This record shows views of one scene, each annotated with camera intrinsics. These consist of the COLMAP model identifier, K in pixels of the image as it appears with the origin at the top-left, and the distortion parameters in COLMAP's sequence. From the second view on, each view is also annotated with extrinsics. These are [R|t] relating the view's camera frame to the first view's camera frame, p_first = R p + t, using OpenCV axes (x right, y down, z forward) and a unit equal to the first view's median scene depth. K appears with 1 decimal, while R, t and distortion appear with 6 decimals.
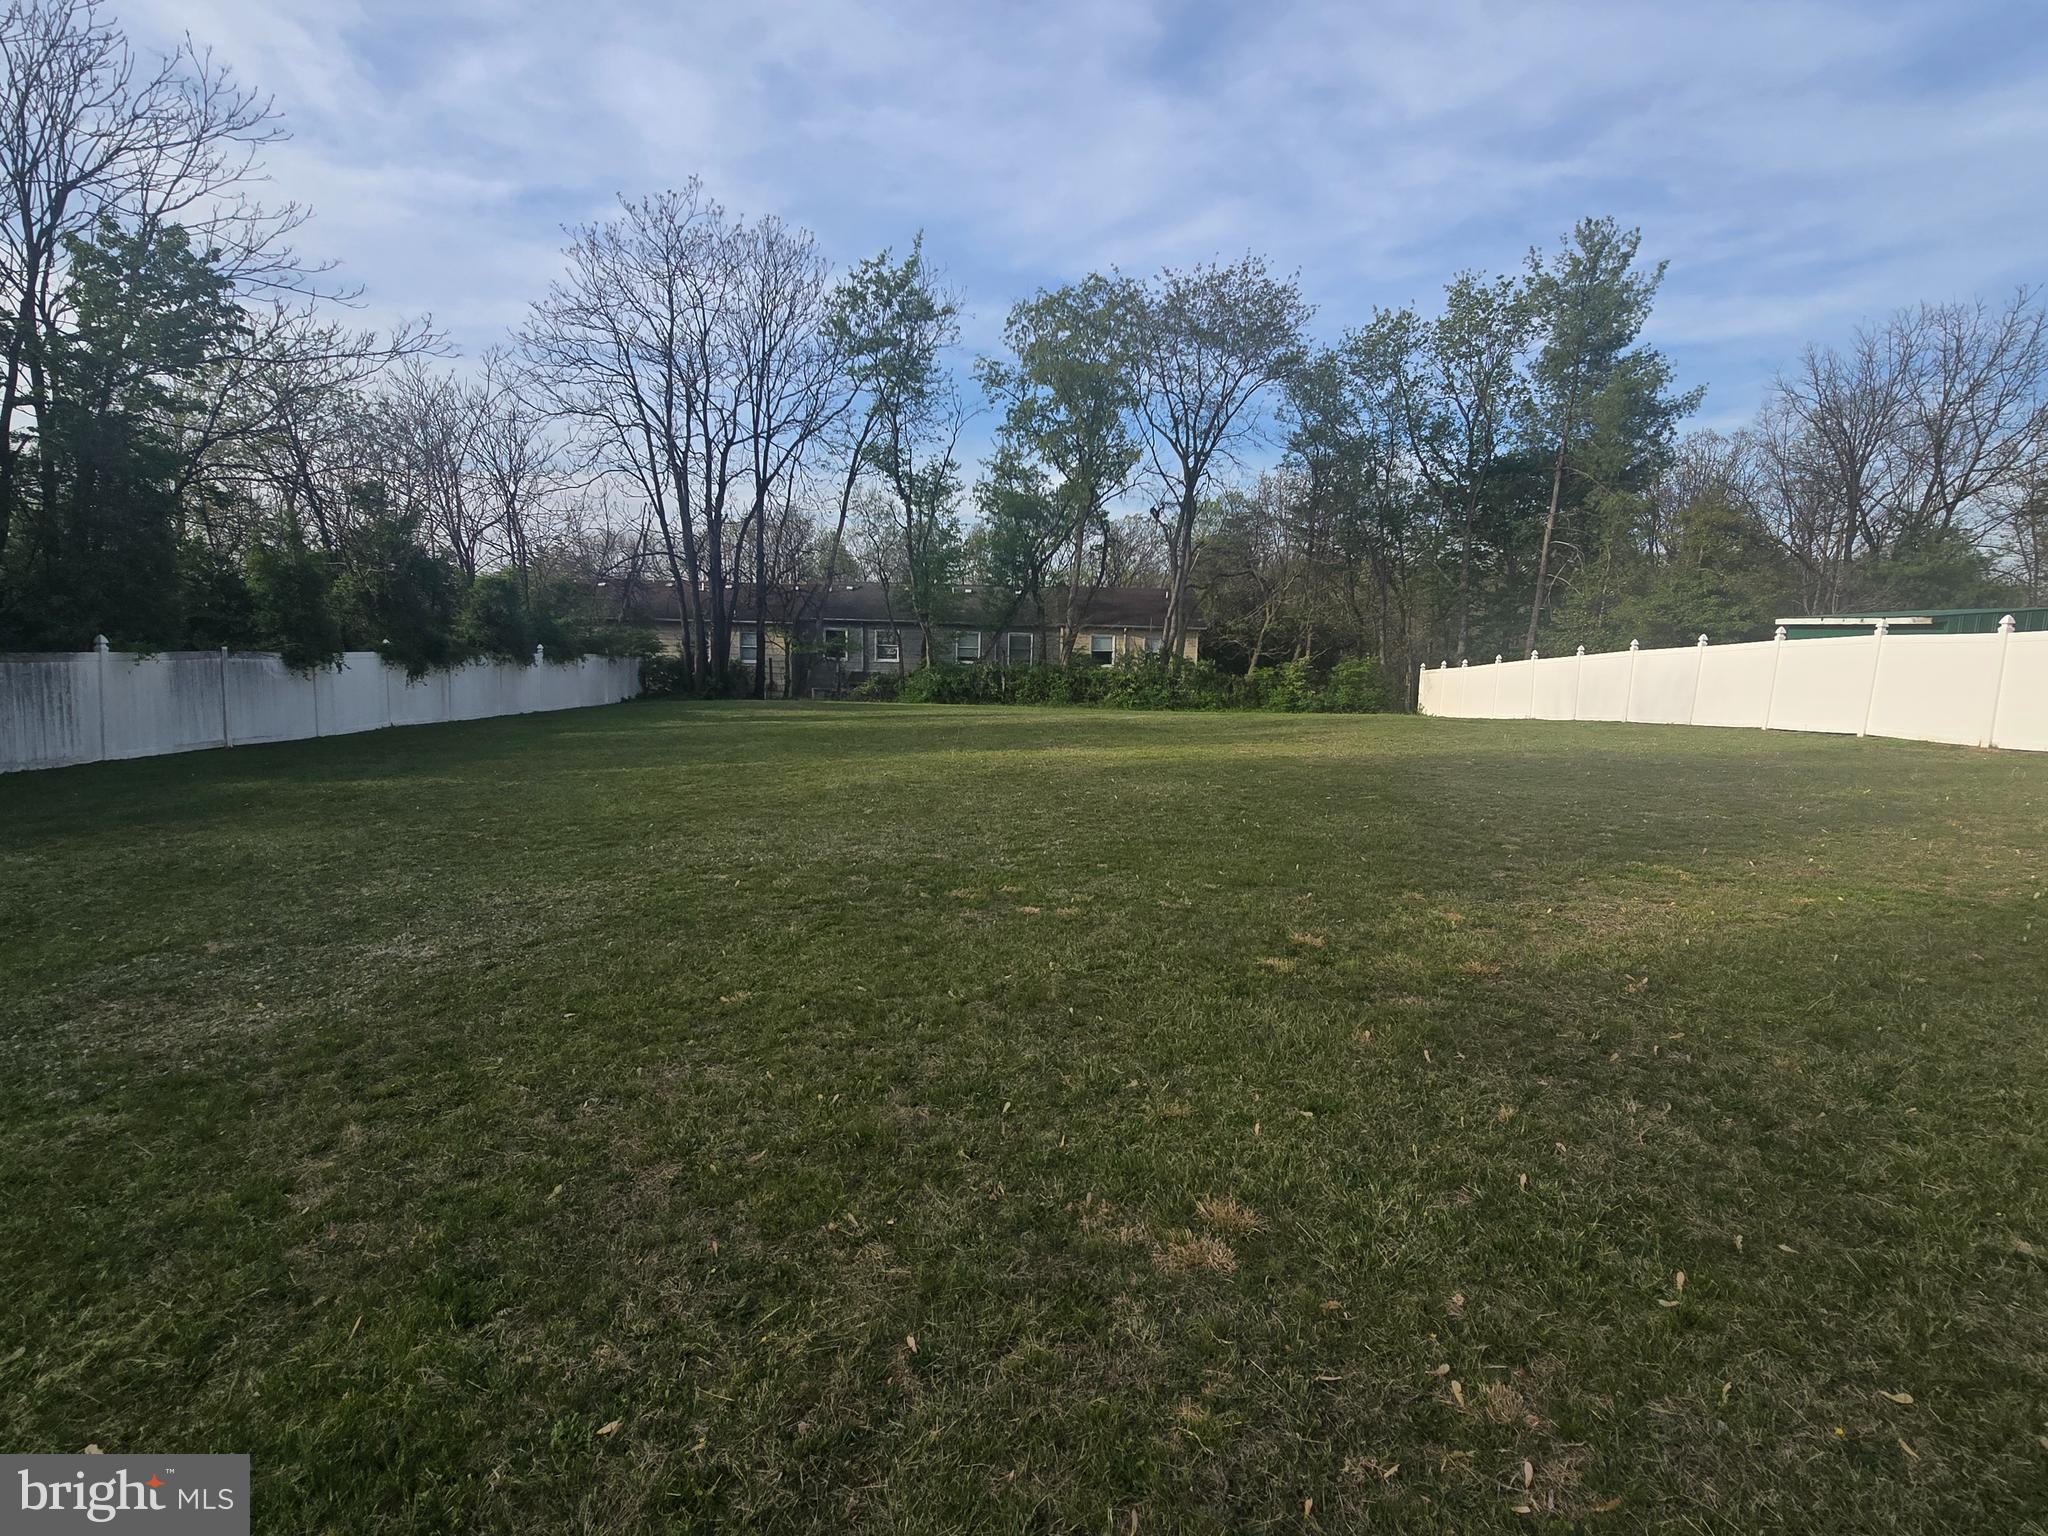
lens RADIAL K [[1003.9, 0, 1024.0], [0, 1003.9, 768.0], [0, 0, 1]] dist [-0.003596, -0.002531]
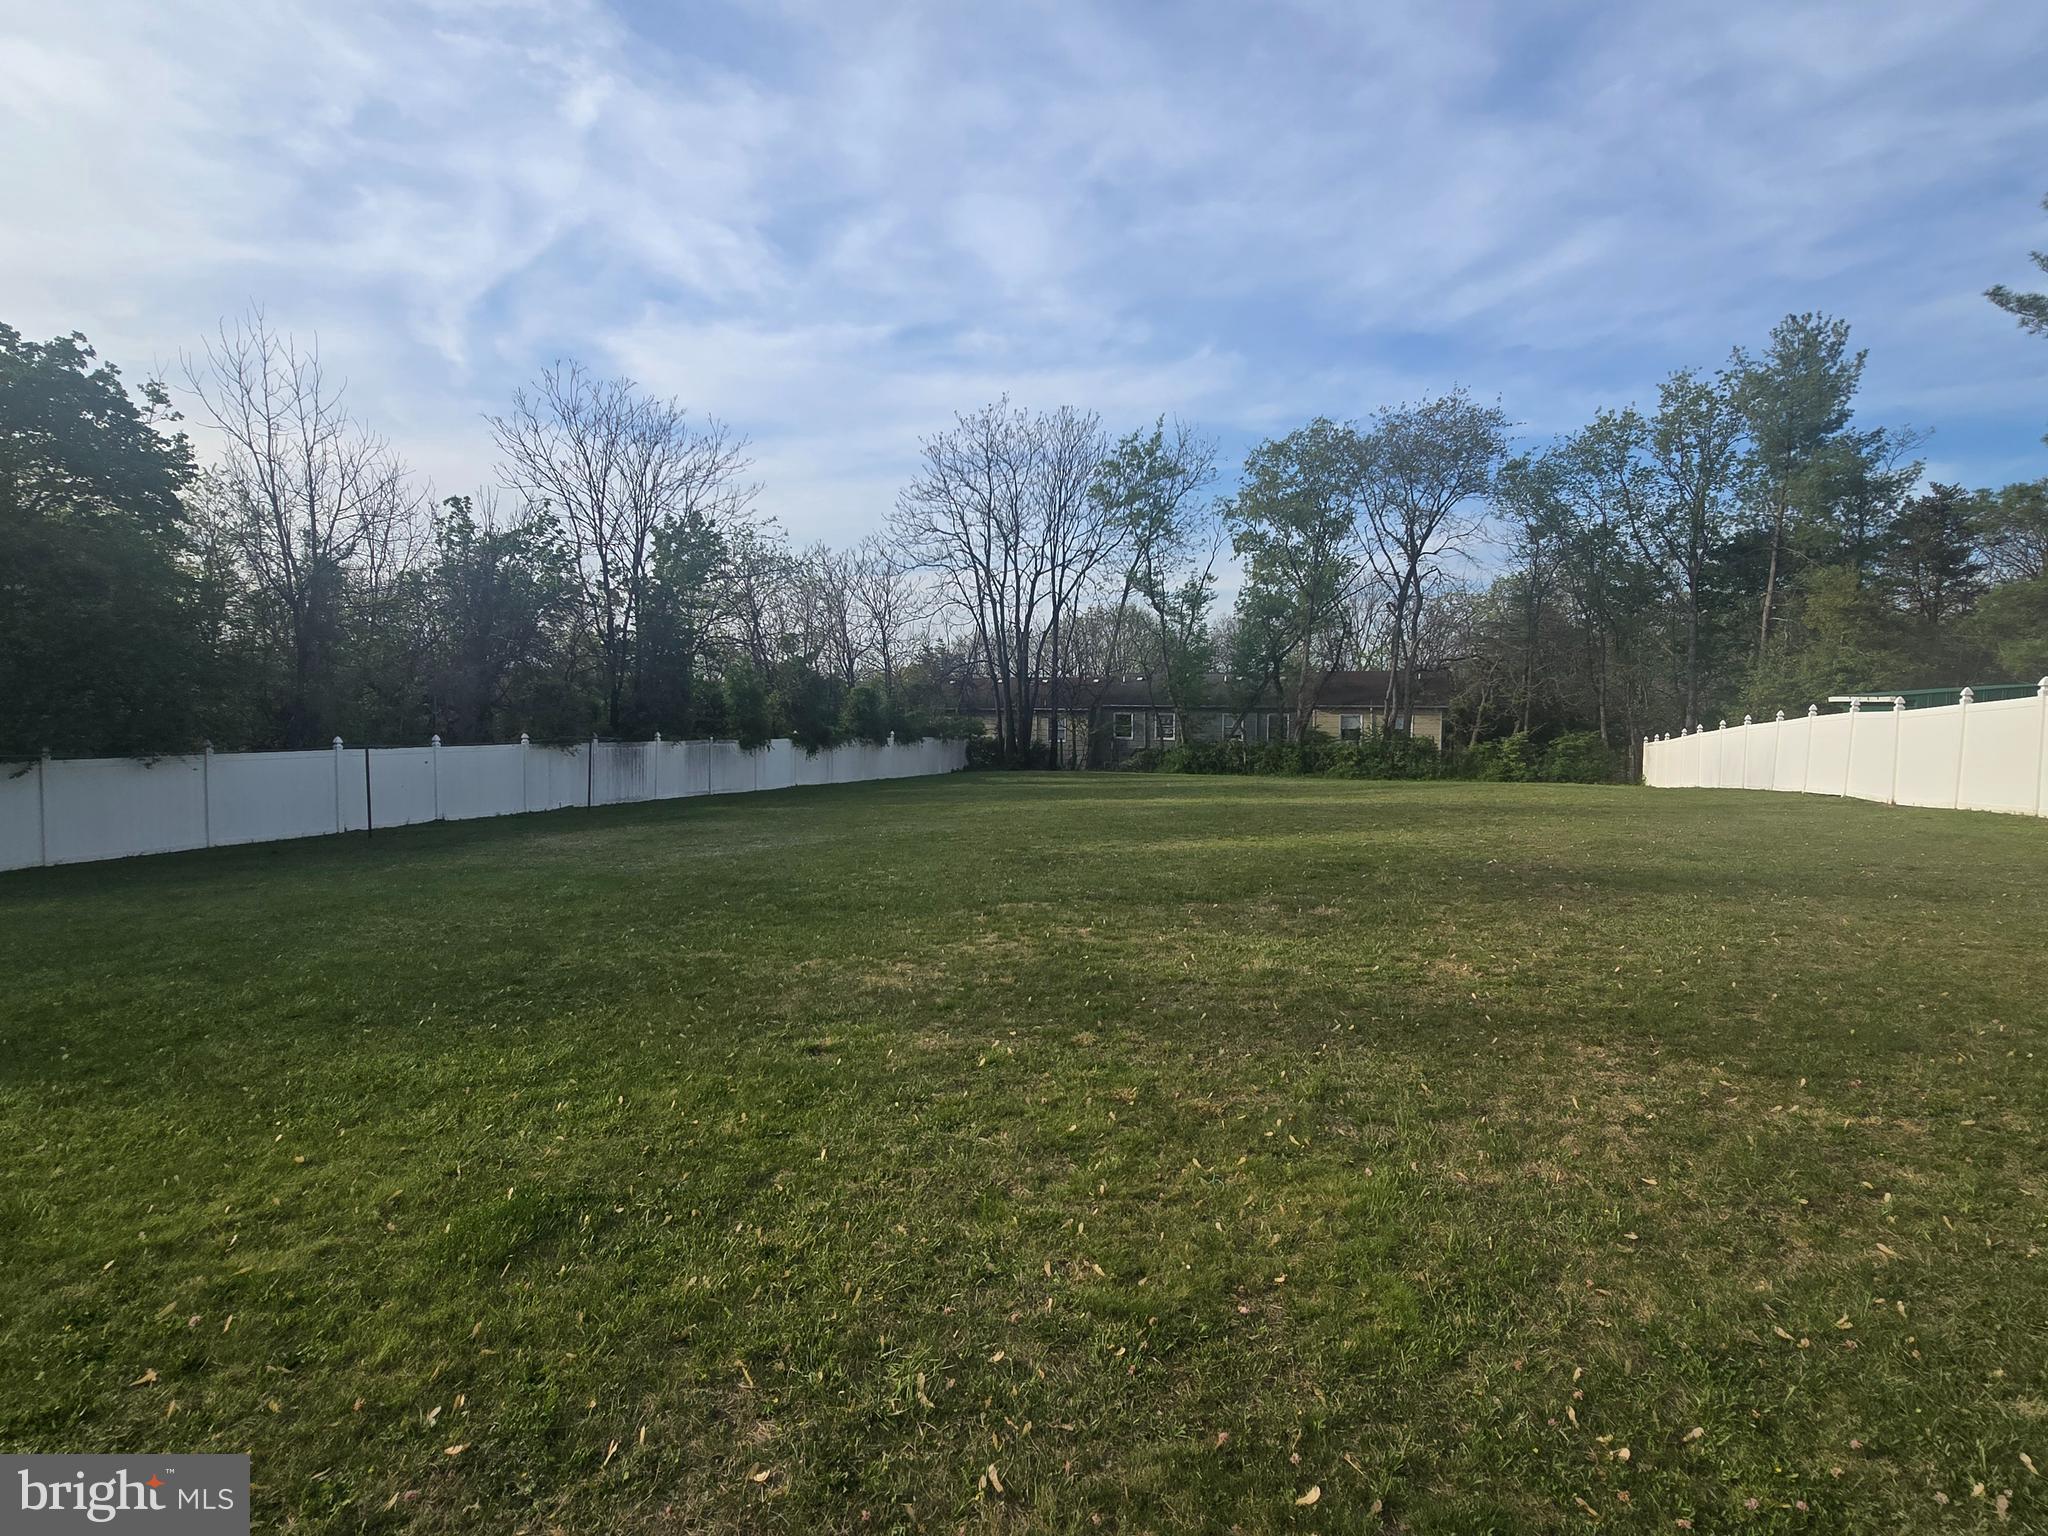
lens RADIAL K [[1003.9, 0, 1024.0], [0, 1003.9, 768.0], [0, 0, 1]] dist [-0.003596, -0.002531]
pose [[0.934502, -0.000971, -0.355956, 0.164706], [-0.026023, 0.997134, -0.071038, 0.020867], [0.355005, 0.075648, 0.931799, -0.213628]]
